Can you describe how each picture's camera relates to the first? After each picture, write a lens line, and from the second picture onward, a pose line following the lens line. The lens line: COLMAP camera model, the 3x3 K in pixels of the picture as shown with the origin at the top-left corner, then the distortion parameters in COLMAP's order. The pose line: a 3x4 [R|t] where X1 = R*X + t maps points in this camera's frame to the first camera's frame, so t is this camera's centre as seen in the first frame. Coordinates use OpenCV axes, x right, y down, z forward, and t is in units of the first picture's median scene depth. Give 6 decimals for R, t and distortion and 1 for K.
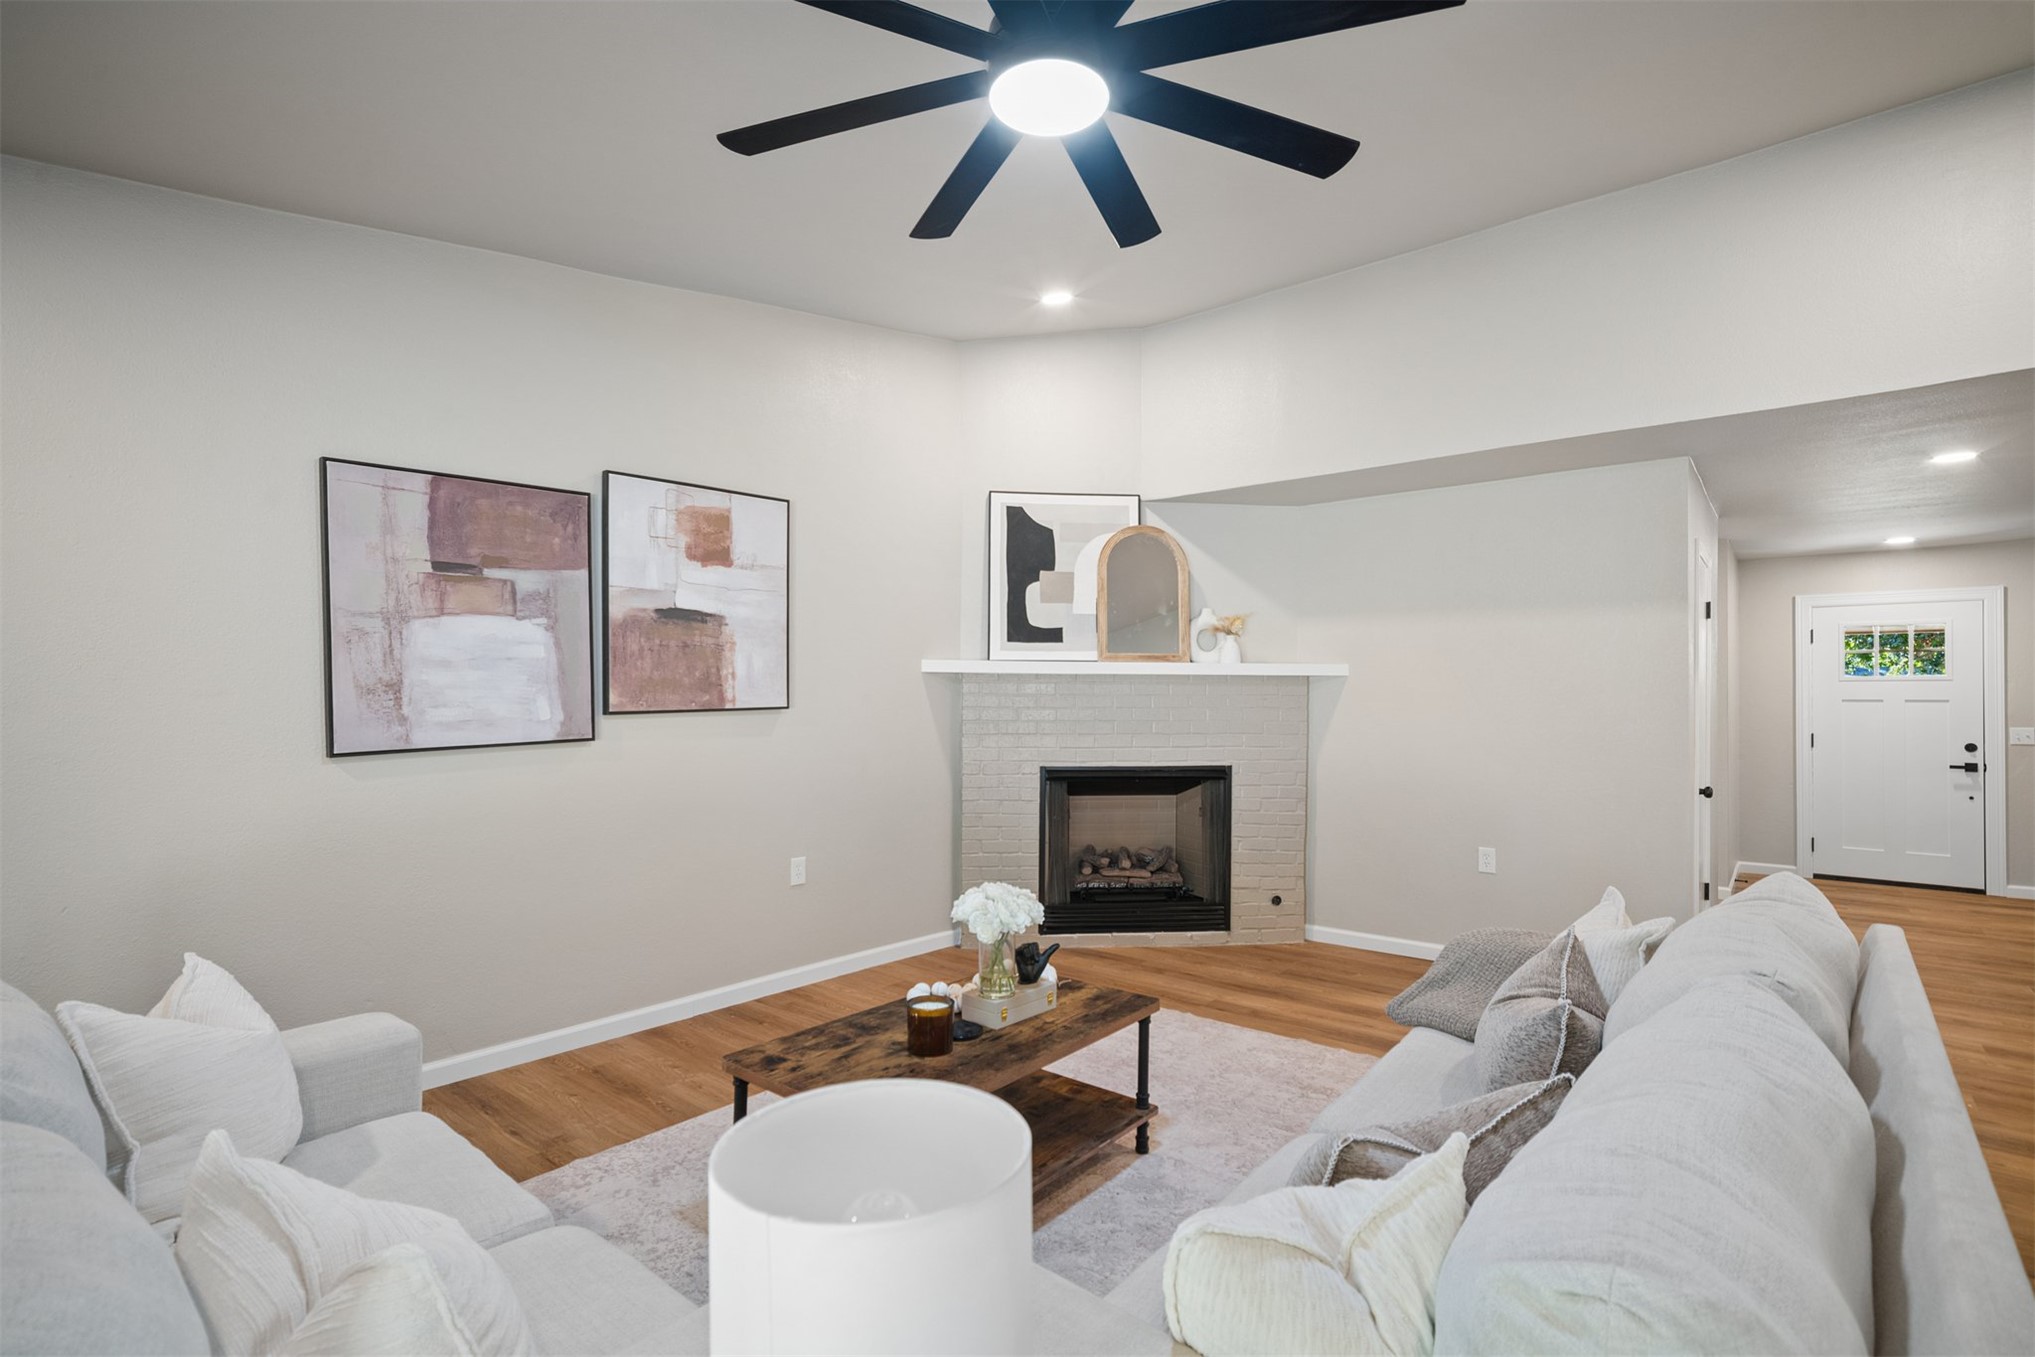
lens RADIAL K [[954.2, 0, 1021.1], [0, 954.2, 683.1], [0, 0, 1]] dist [0.000505, 0.011505]
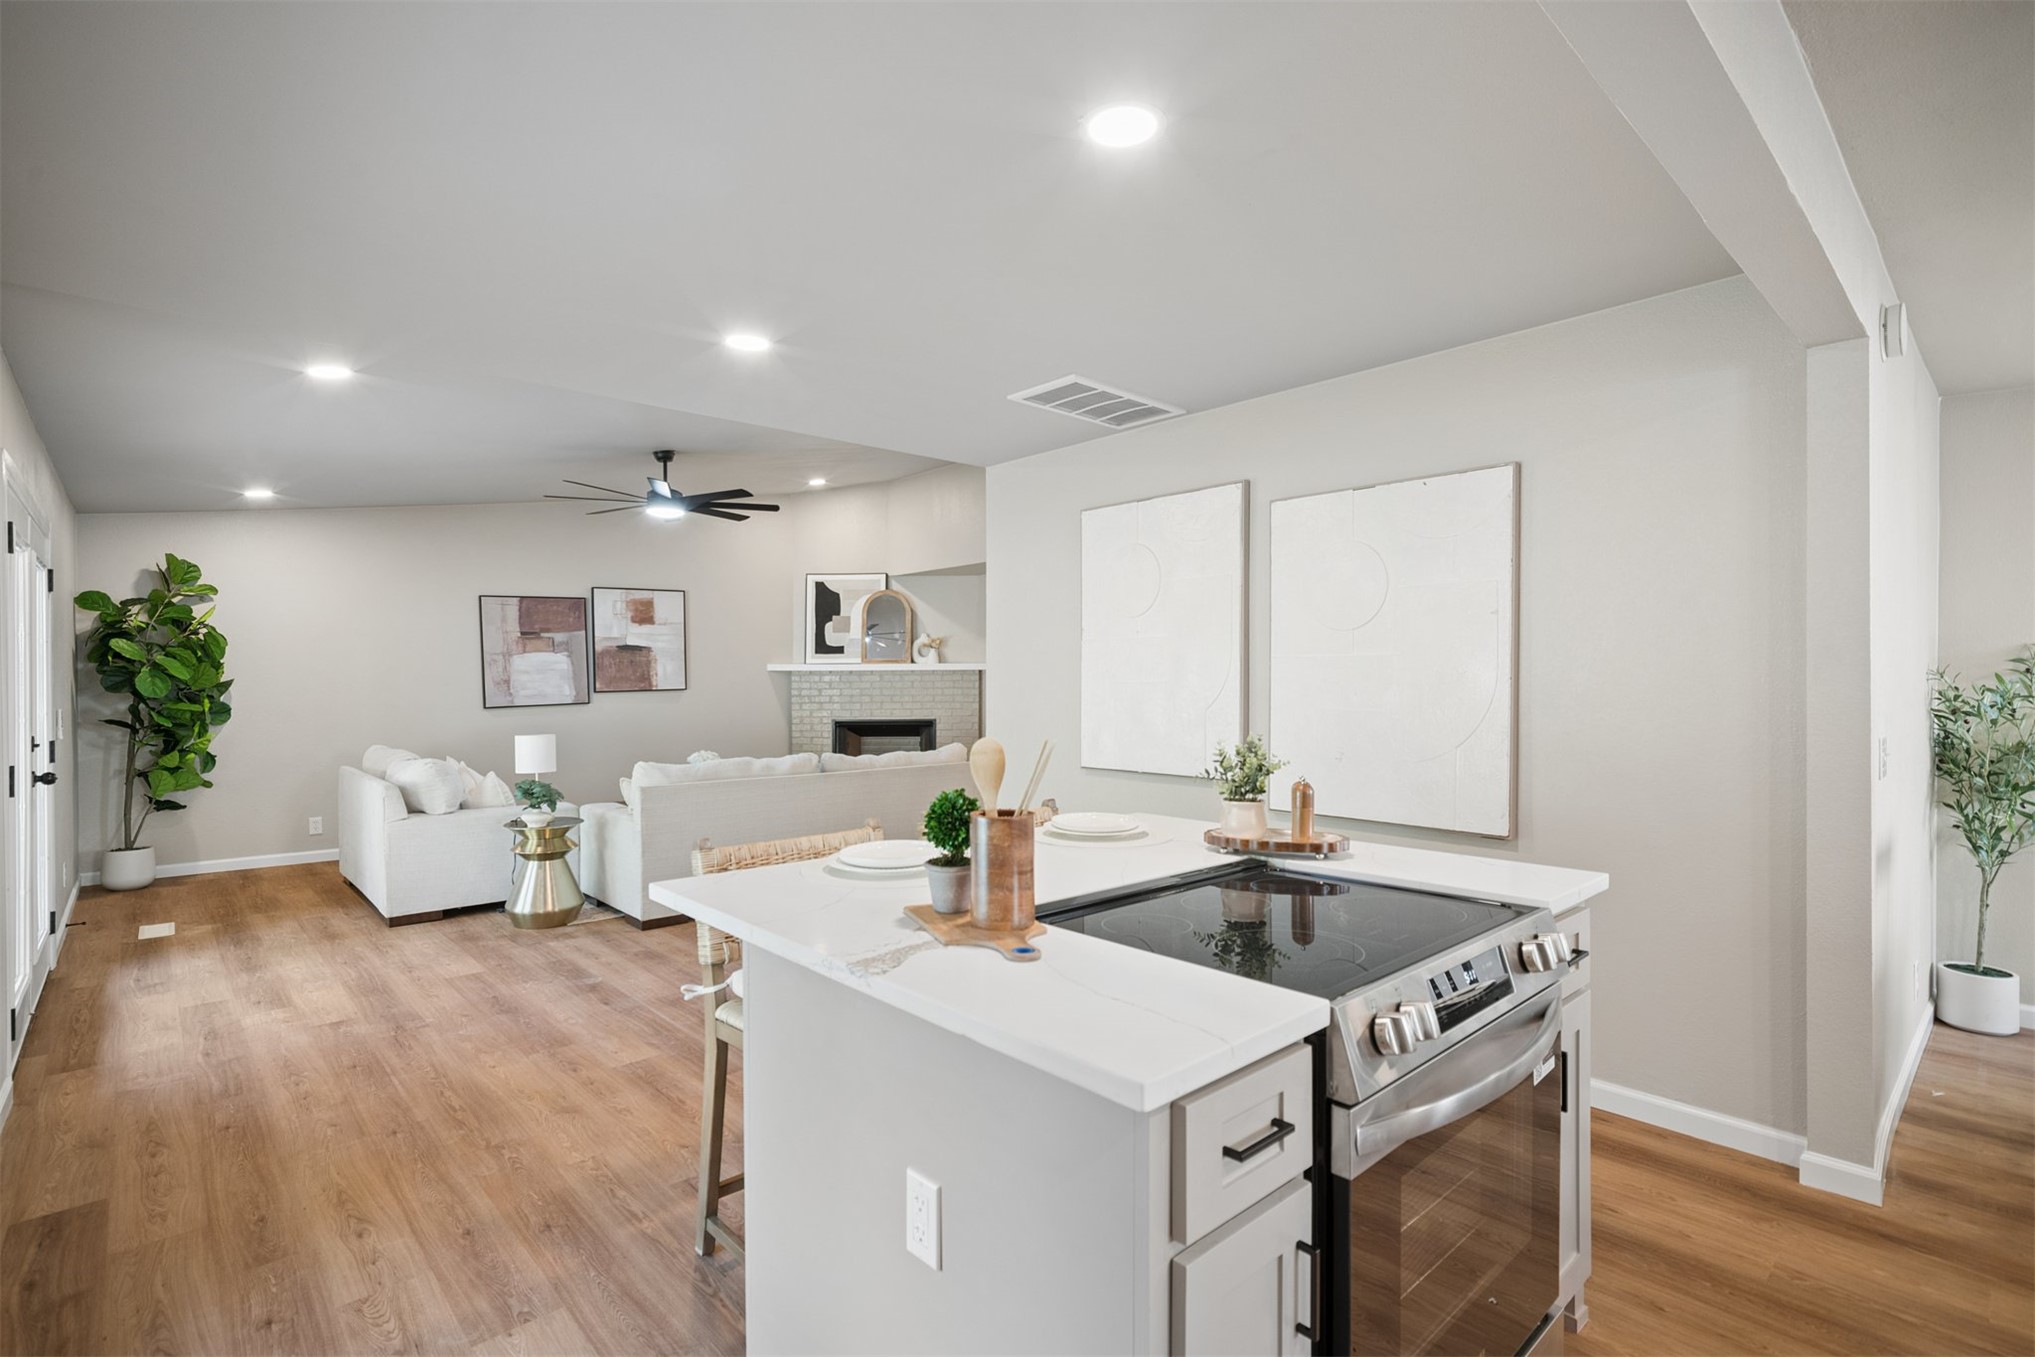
lens RADIAL K [[954.2, 0, 1010.1], [0, 954.2, 683.1], [0, 0, 1]] dist [0.000505, 0.011505]
pose [[0.991958, -0.012298, -0.125966, 0.756530], [0.013826, 0.999841, 0.011266, -0.002001], [0.125807, -0.012917, 0.991971, -1.032562]]
